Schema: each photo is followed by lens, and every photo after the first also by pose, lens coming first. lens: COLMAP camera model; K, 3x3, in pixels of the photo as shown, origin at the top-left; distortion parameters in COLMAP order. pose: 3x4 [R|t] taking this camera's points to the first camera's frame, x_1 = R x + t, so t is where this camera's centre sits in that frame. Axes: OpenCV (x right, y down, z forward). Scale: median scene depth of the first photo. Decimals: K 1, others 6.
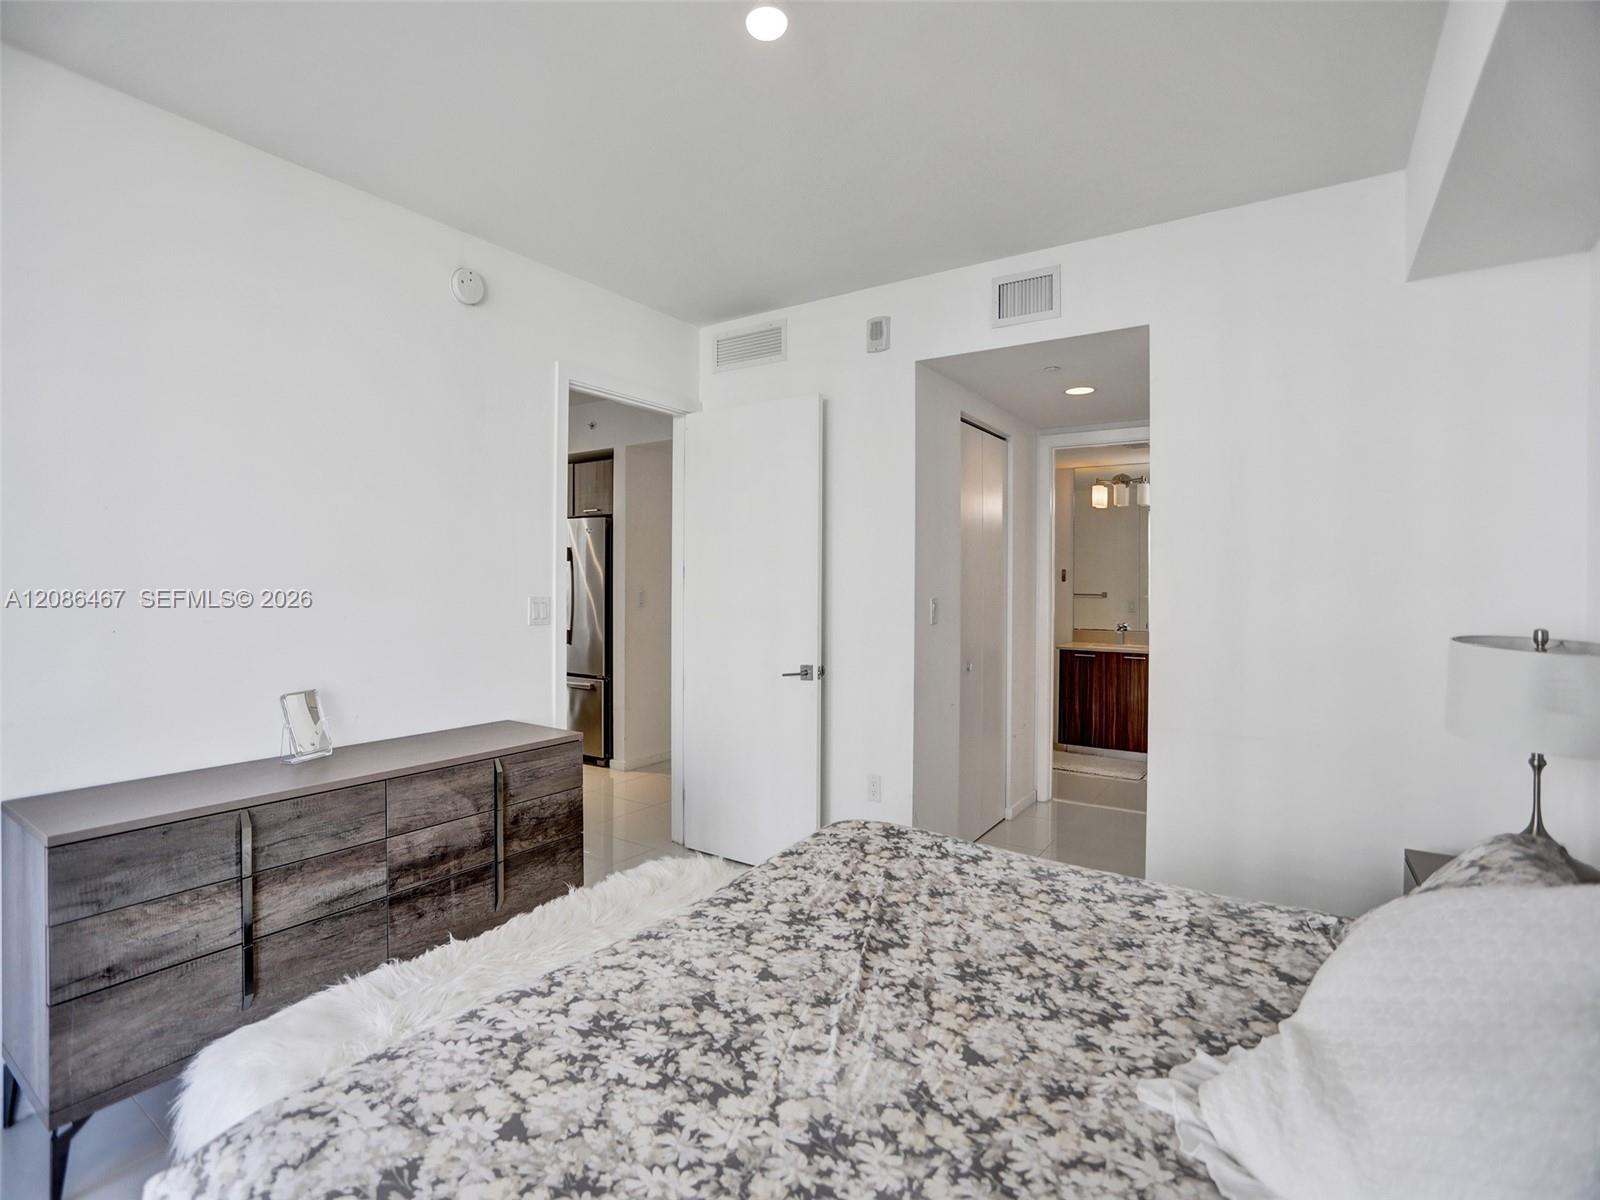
lens RADIAL K [[762.8, 0, 807.4], [0, 762.8, 591.1], [0, 0, 1]] dist [-0.021894, 0.000634]
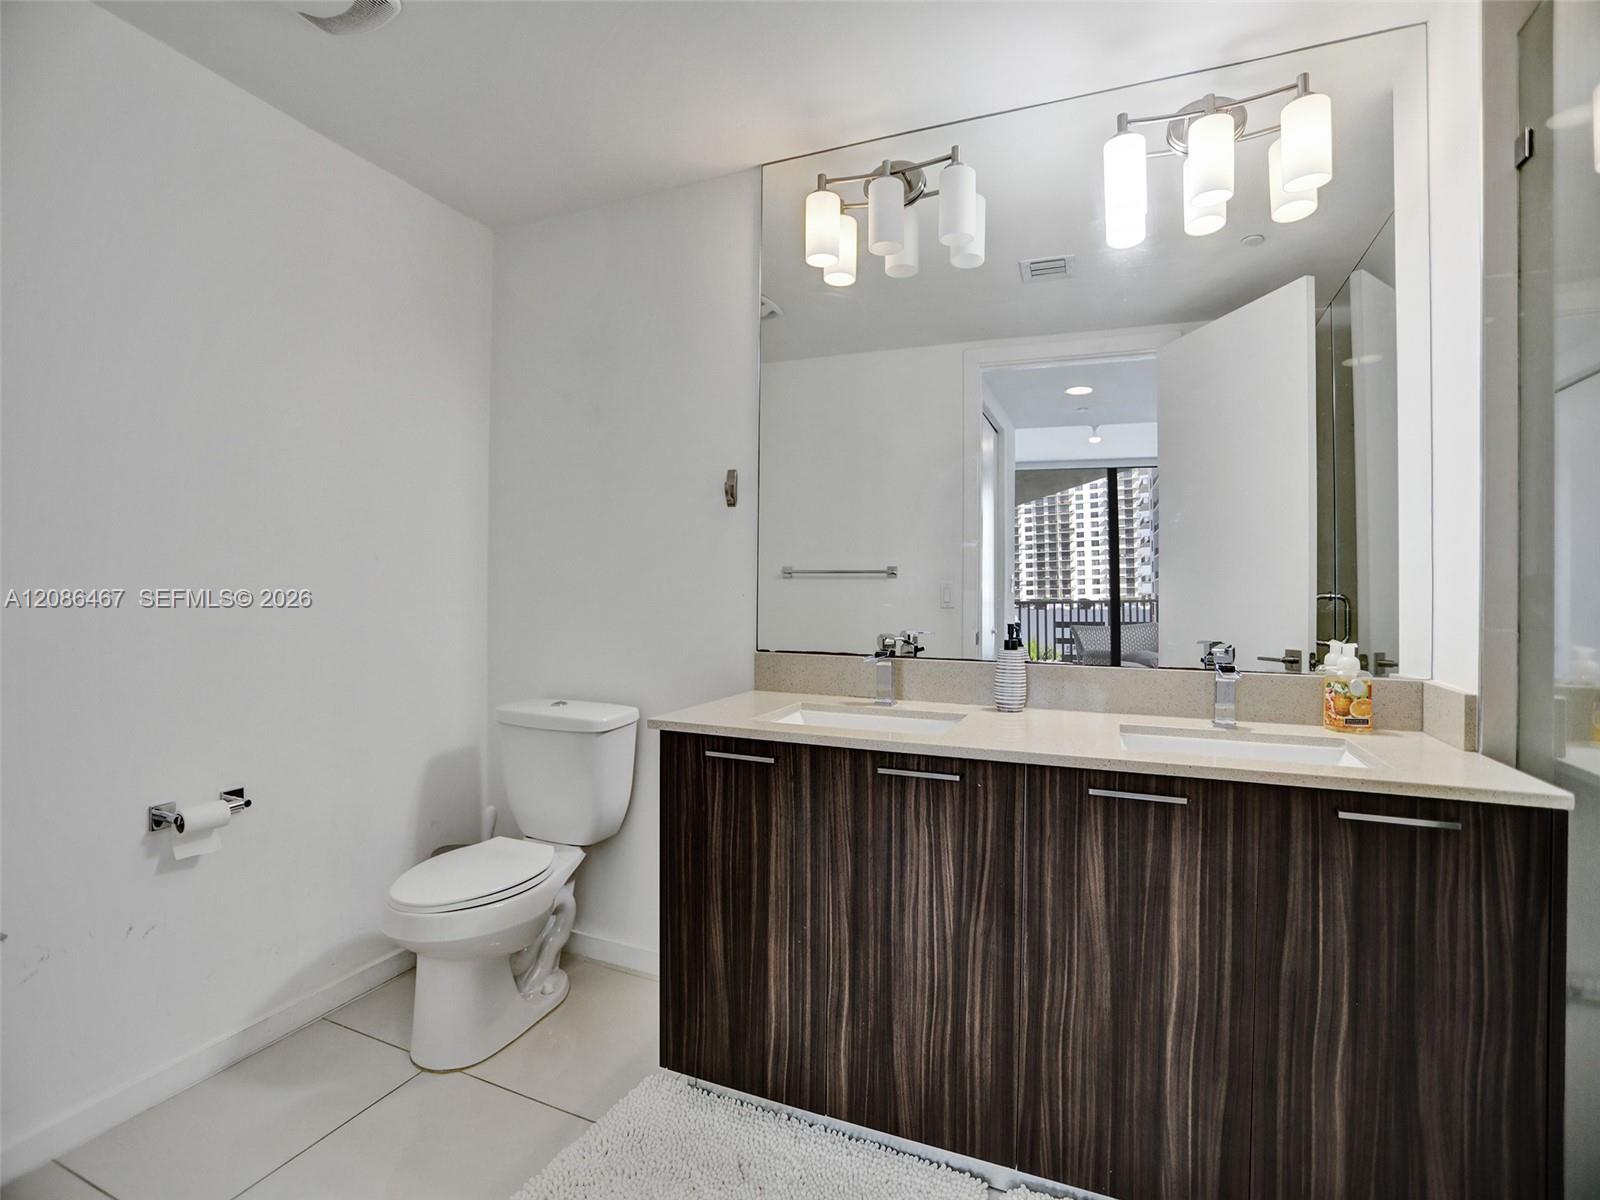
lens RADIAL K [[762.8, 0, 793.9], [0, 762.8, 591.9], [0, 0, 1]] dist [-0.021894, 0.000634]
pose [[0.983934, 0.008334, 0.178337, 0.329345], [-0.007396, 0.999955, -0.005926, 0.028332], [-0.178378, 0.004512, 0.983952, 0.724319]]
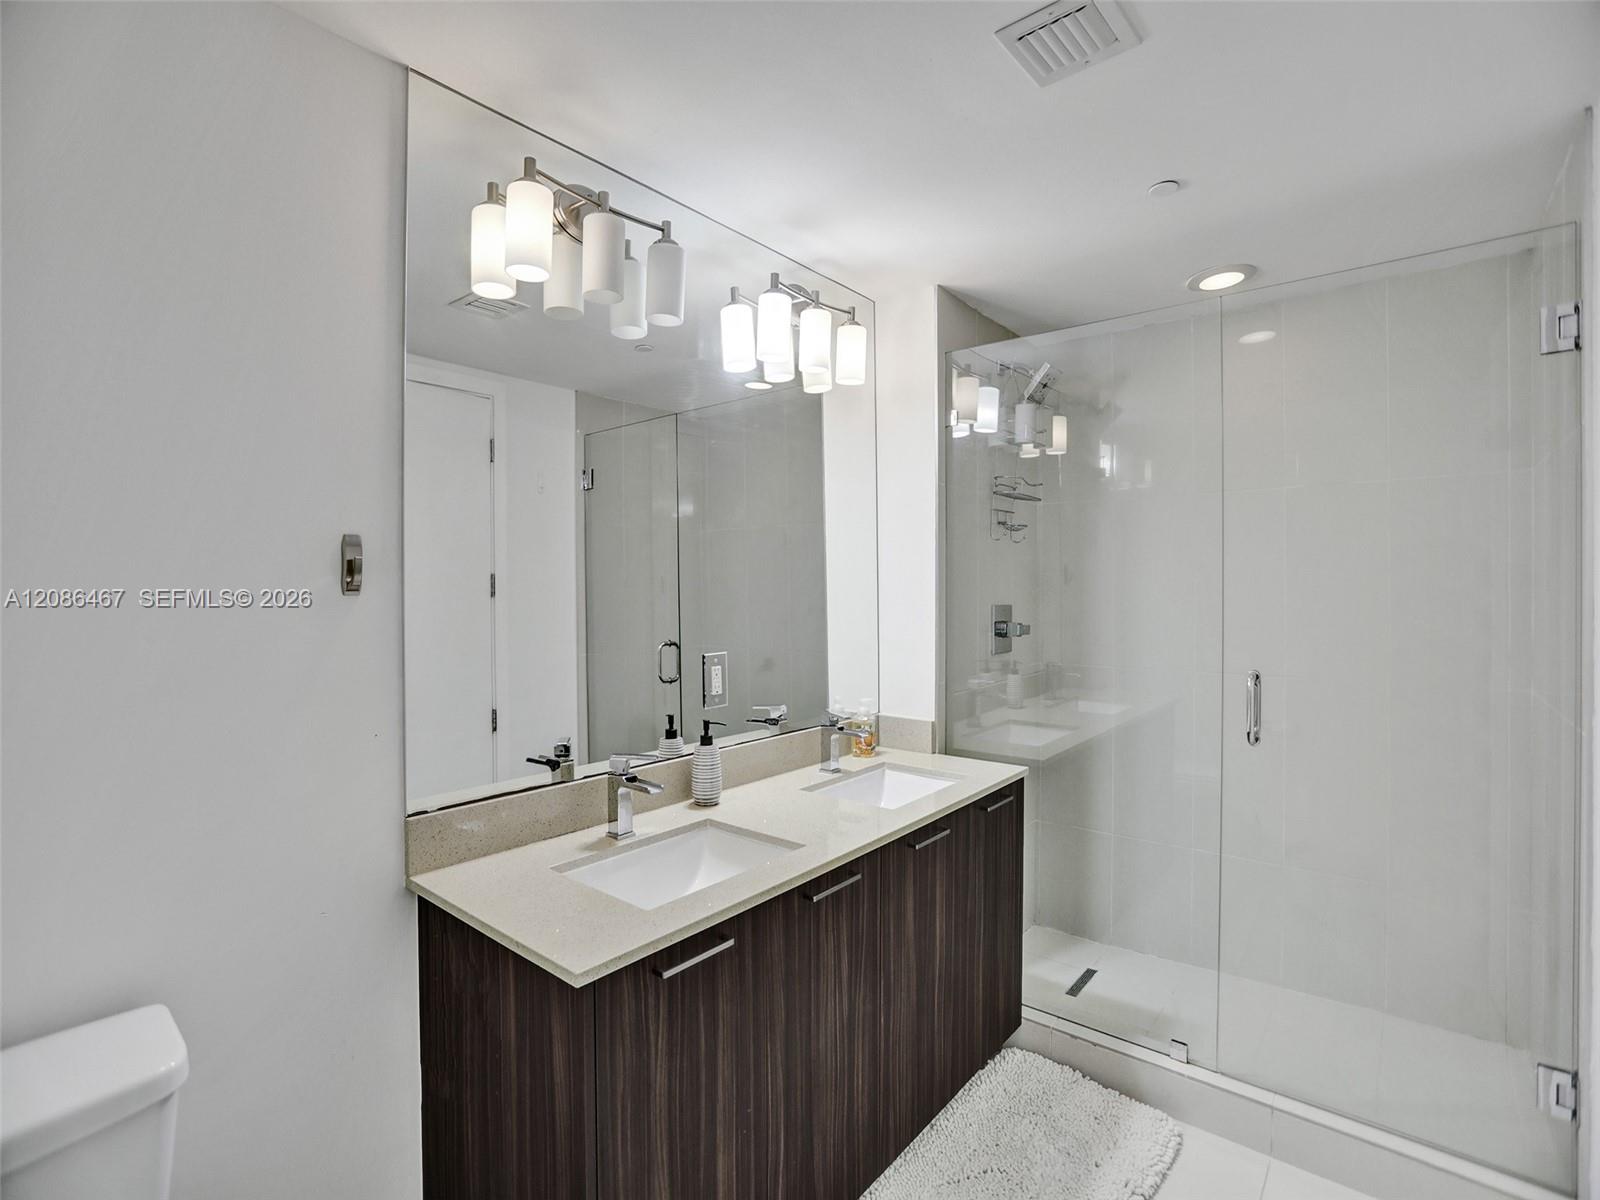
lens RADIAL K [[762.8, 0, 800.4], [0, 762.8, 596.4], [0, 0, 1]] dist [-0.021894, 0.000634]
pose [[0.119913, -0.011870, 0.992713, 0.165160], [0.008245, 0.999906, 0.010961, -0.014027], [-0.992750, 0.006871, 0.119999, 0.927504]]
